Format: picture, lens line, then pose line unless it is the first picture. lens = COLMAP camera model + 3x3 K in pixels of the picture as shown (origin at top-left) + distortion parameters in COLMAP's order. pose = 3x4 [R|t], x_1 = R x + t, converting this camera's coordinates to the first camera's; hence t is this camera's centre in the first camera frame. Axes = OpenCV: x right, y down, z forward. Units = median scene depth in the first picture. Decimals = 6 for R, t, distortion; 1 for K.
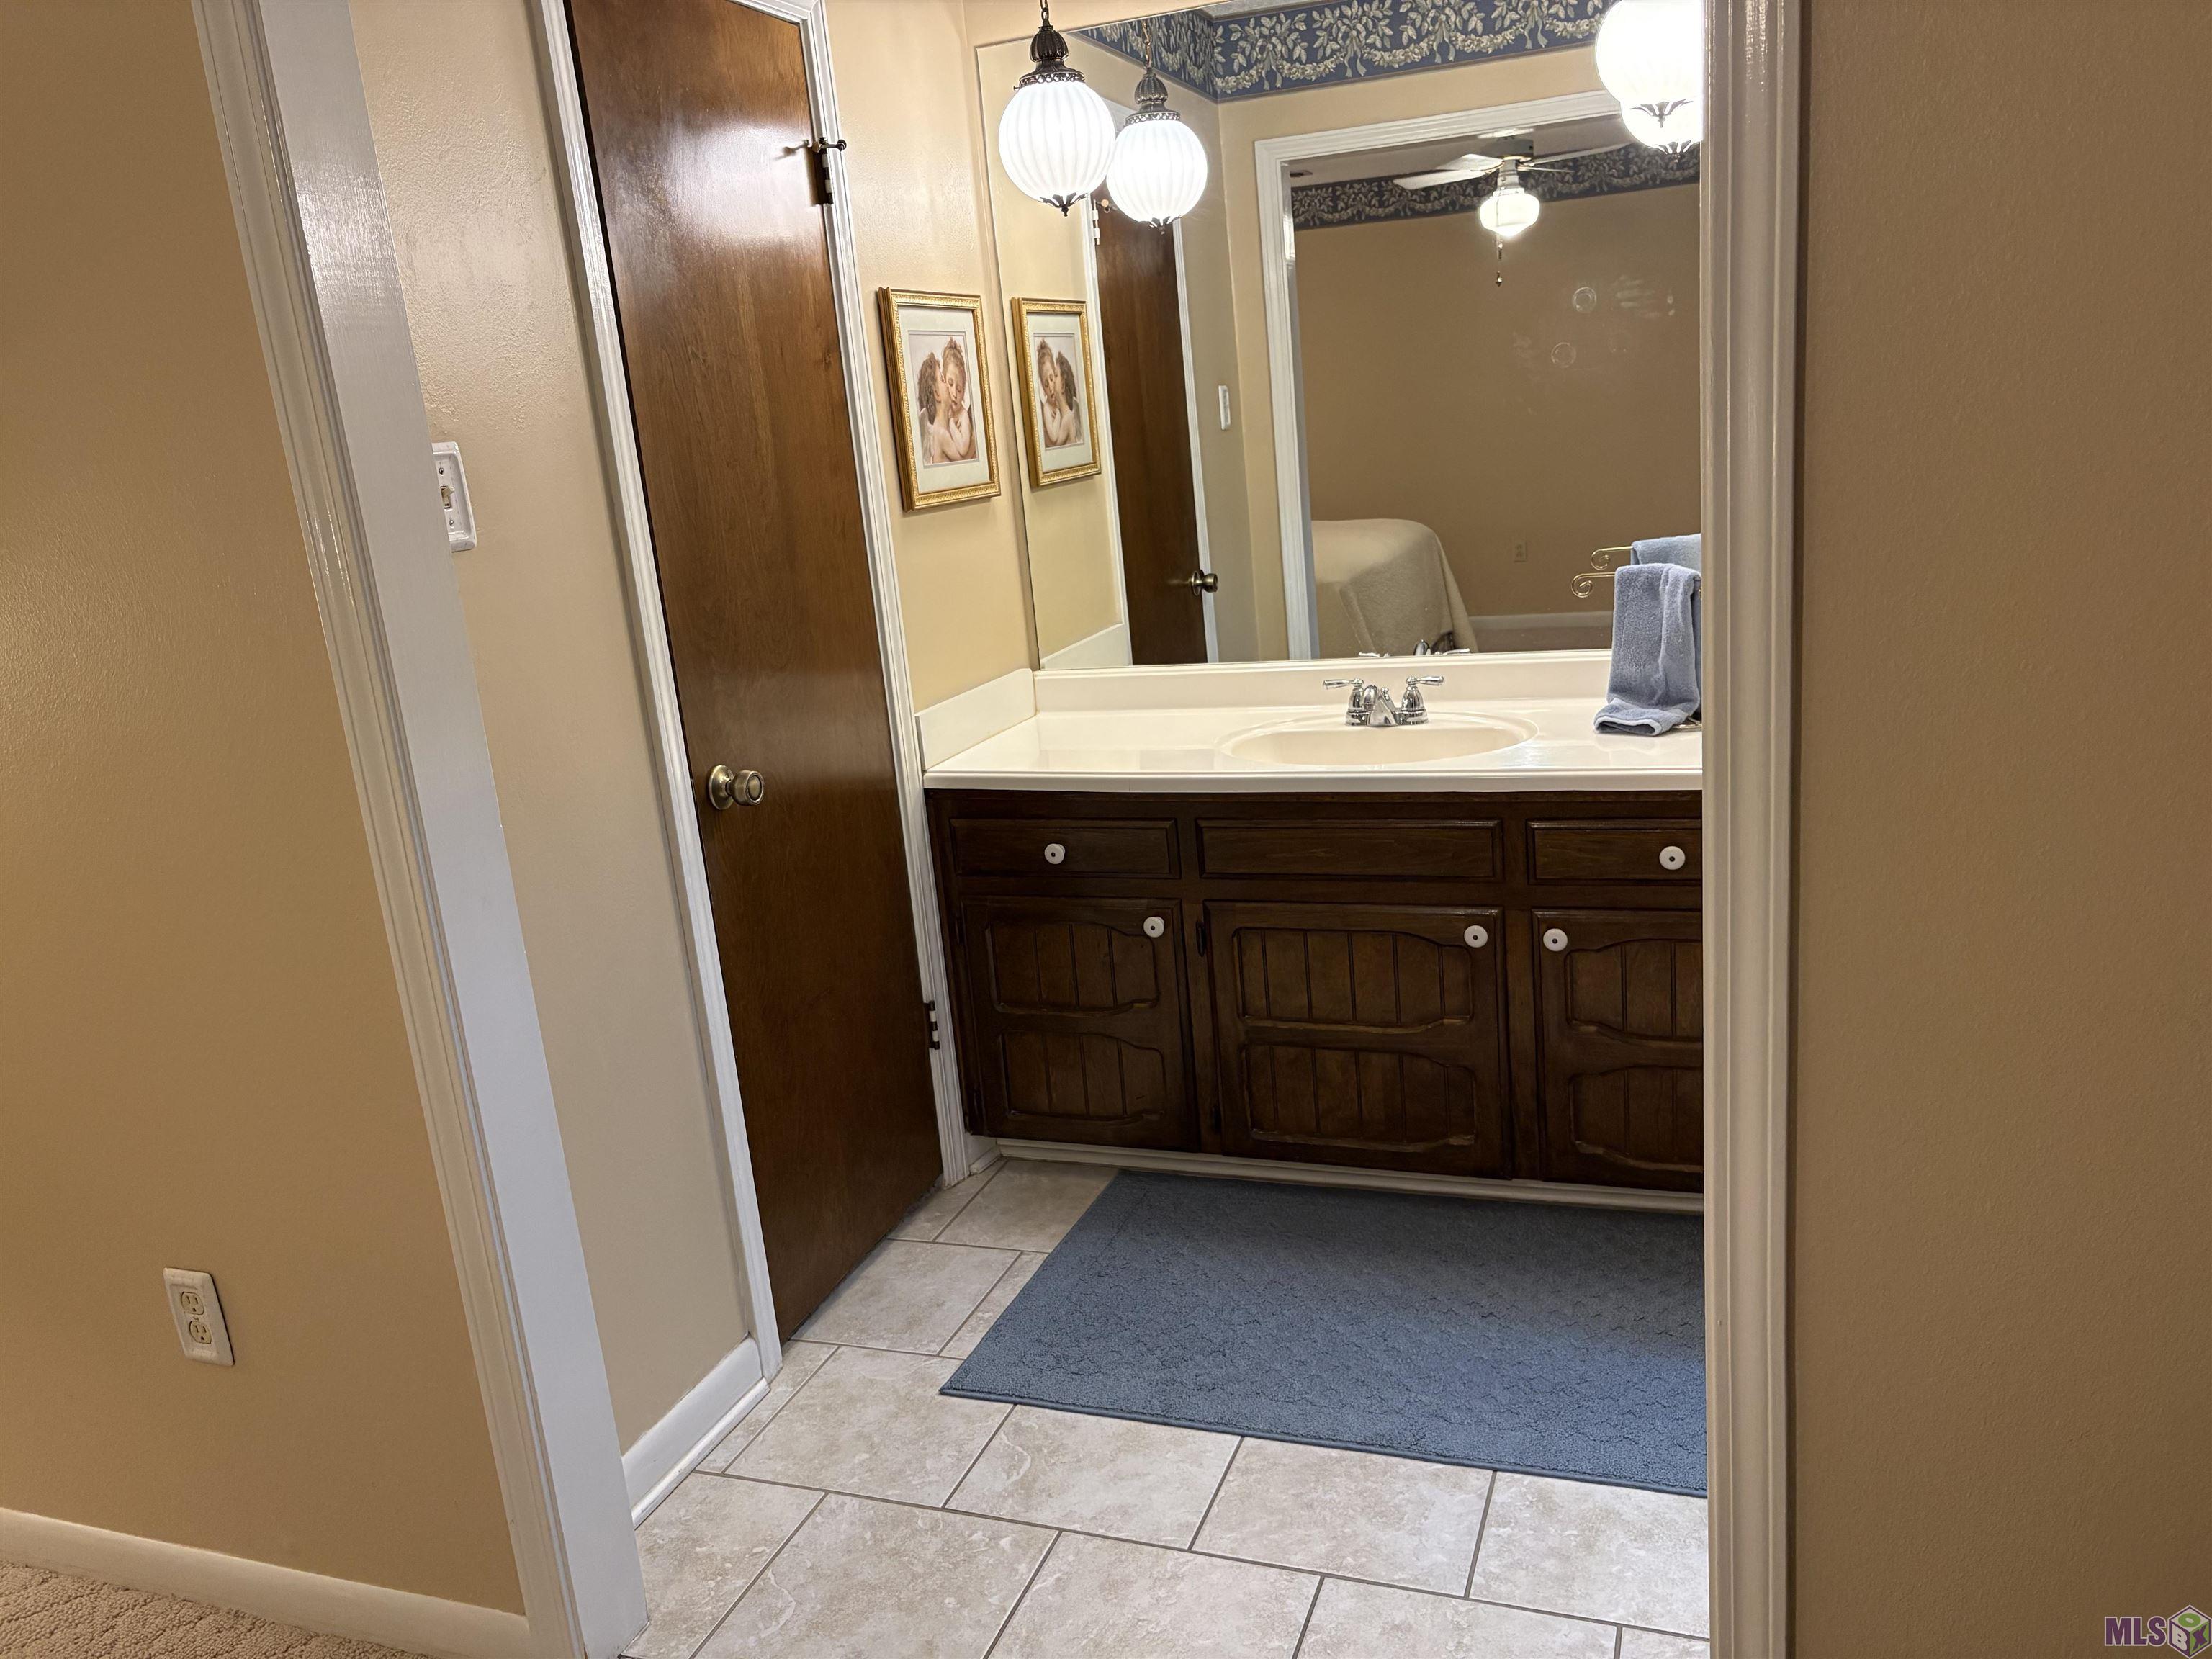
lens RADIAL K [[1693.6, 0, 1104.1], [0, 1693.6, 833.3], [0, 0, 1]] dist [0.073937, -0.103723]
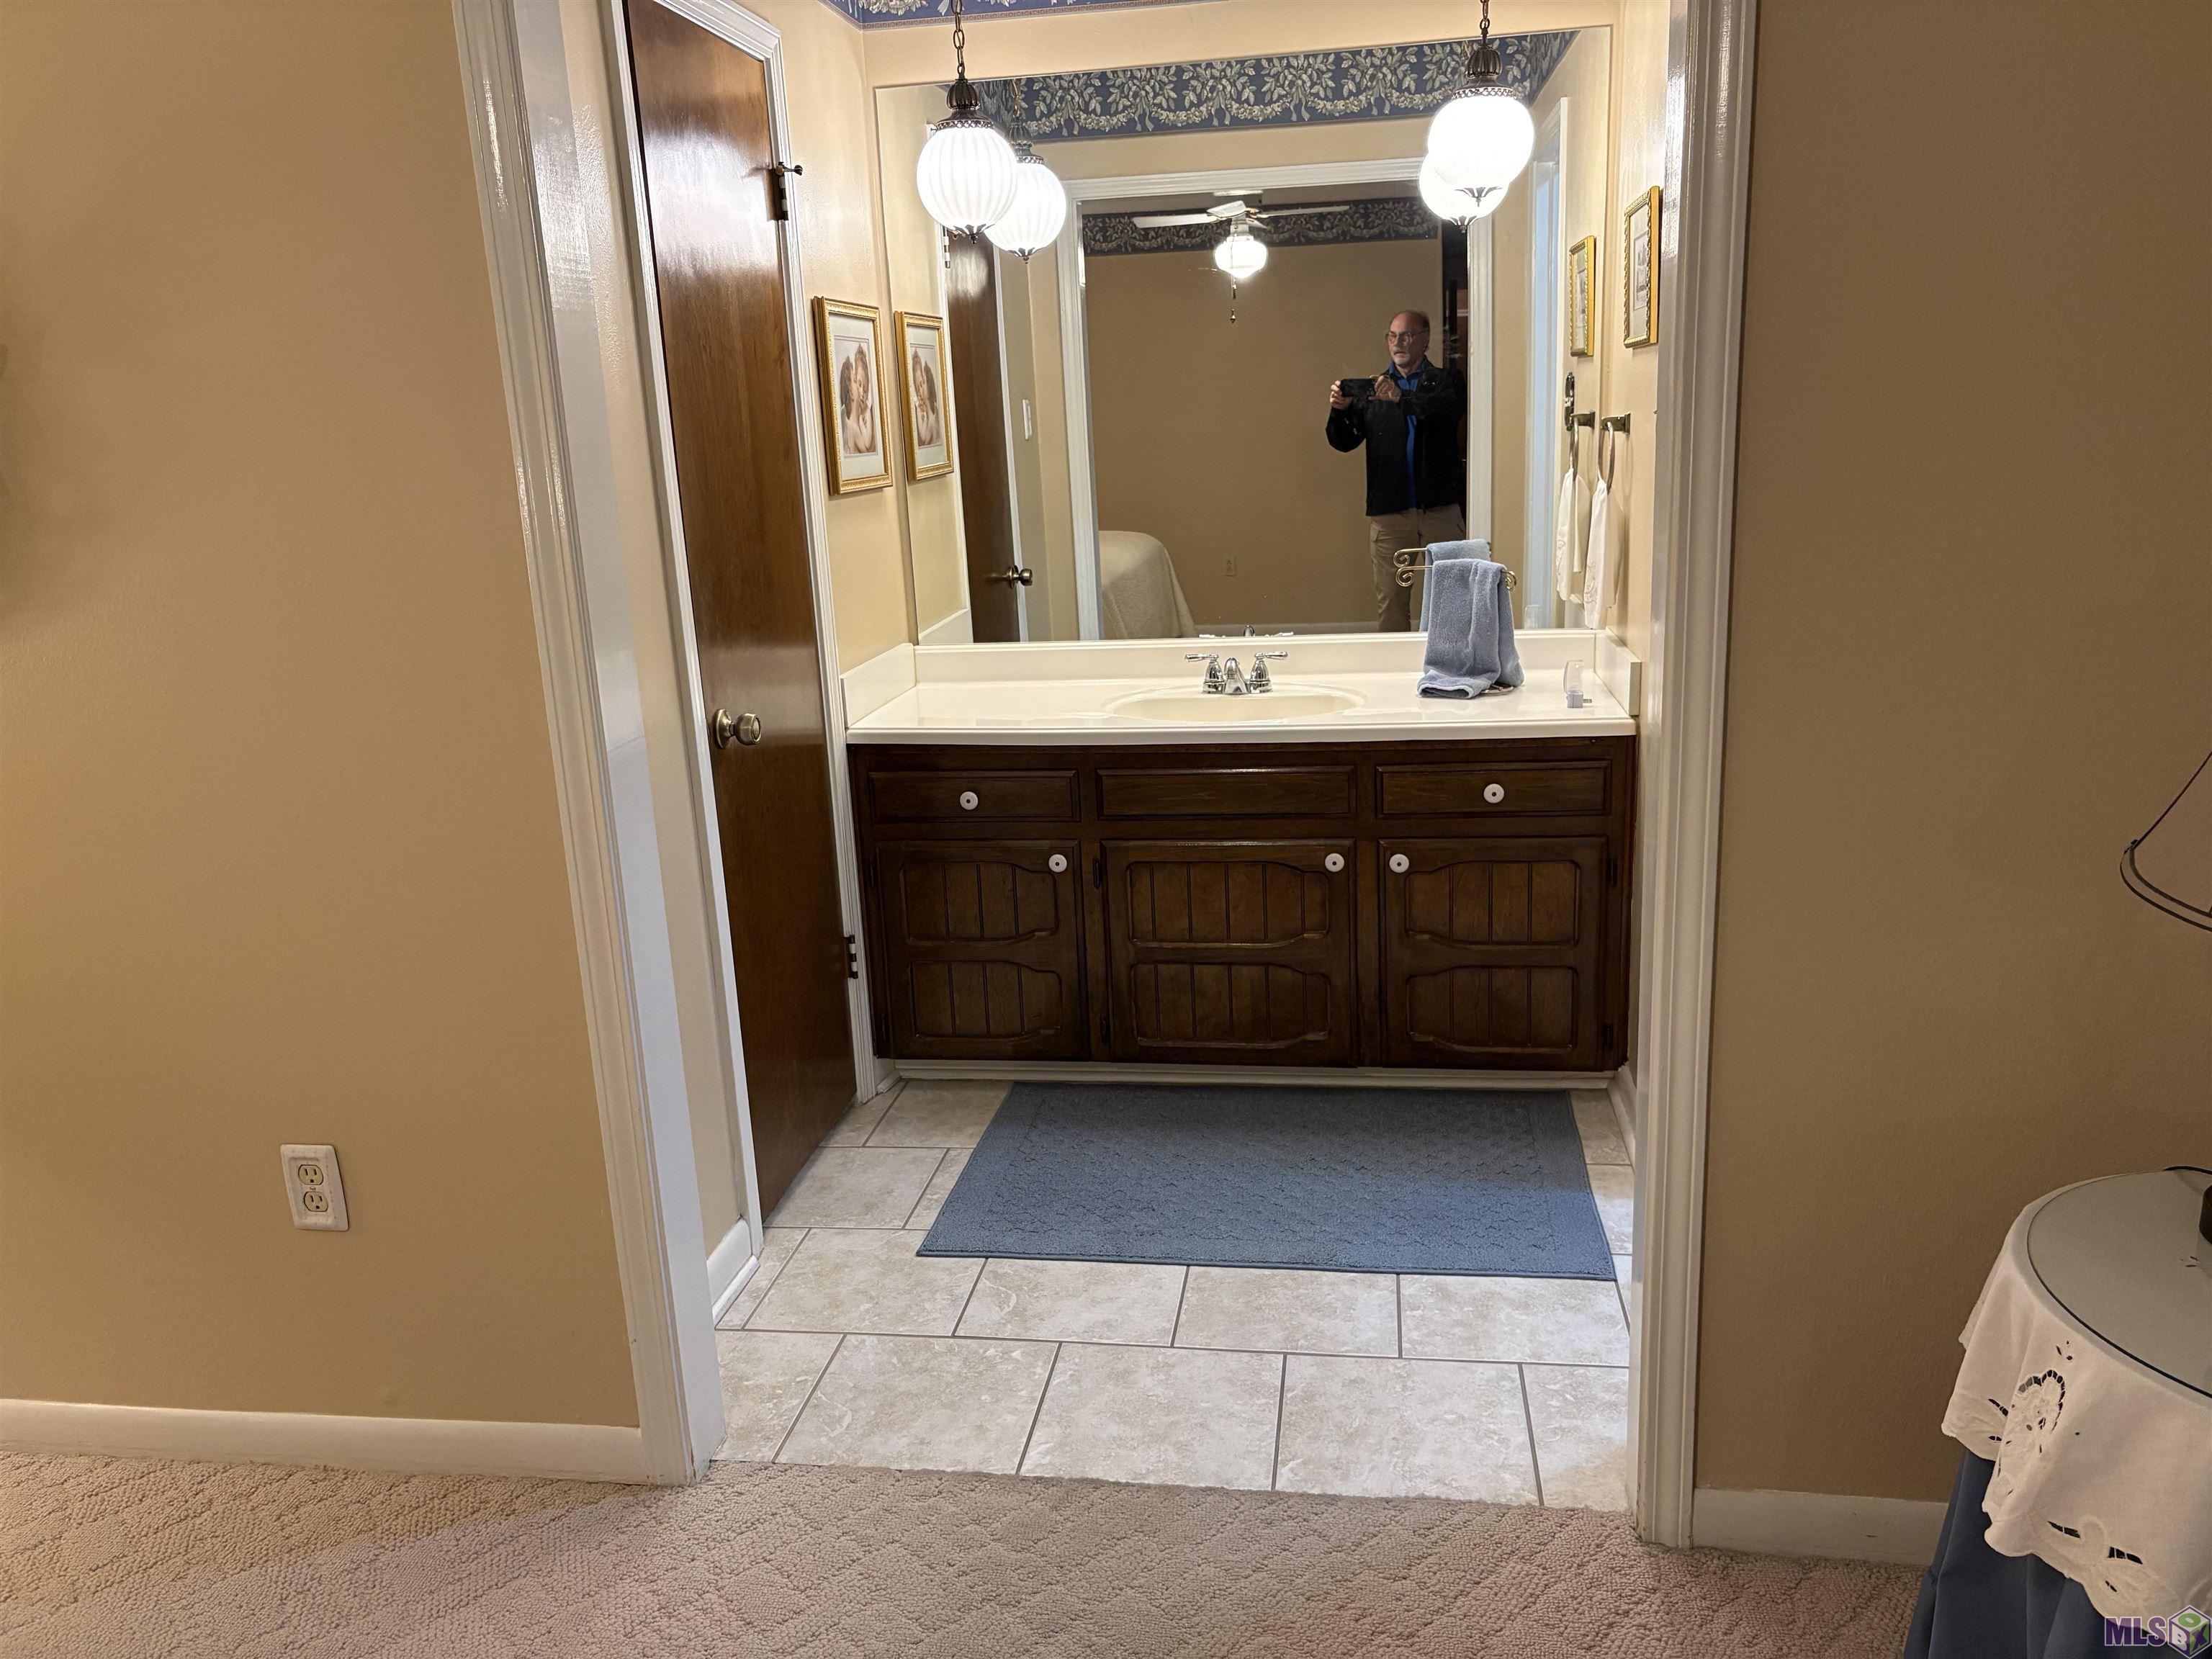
lens RADIAL K [[1696.0, 0, 1103.0], [0, 1696.0, 816.1], [0, 0, 1]] dist [0.127729, -0.245333]
pose [[0.978393, -0.004105, 0.206711, -0.183692], [0.008624, 0.999743, -0.020963, 0.049380], [-0.206572, 0.022293, 0.978177, -0.141467]]
